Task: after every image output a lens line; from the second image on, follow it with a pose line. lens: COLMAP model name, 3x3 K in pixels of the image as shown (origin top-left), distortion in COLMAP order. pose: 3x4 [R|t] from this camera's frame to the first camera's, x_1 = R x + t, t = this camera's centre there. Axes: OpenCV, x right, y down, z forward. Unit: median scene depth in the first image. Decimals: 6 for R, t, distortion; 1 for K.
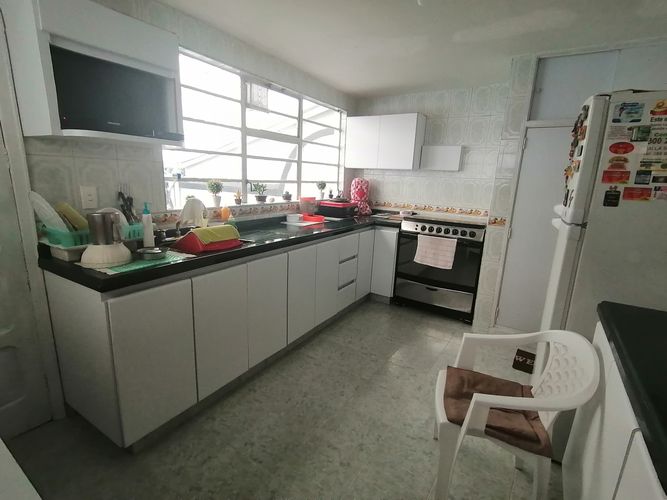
lens RADIAL K [[337.4, 0, 332.7], [0, 337.4, 250.9], [0, 0, 1]] dist [0.028108, -0.010433]
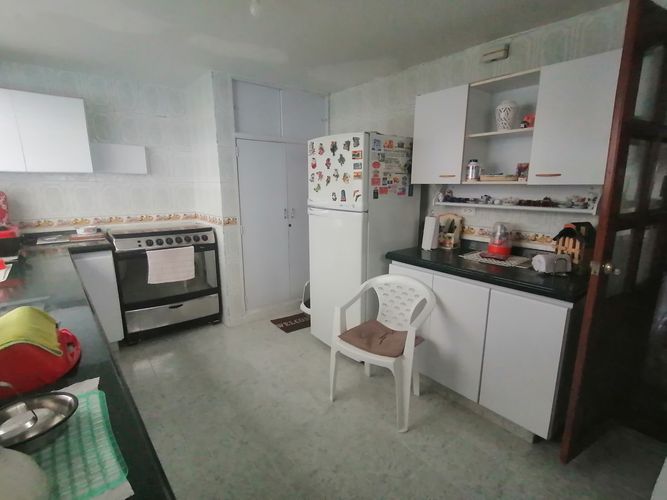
lens RADIAL K [[337.4, 0, 333.3], [0, 337.4, 252.0], [0, 0, 1]] dist [0.028108, -0.010433]
pose [[0.314235, -0.233496, 0.920182, -0.405692], [0.217939, 0.961137, 0.169464, -0.095574], [-0.923991, 0.147292, 0.352911, 0.294082]]
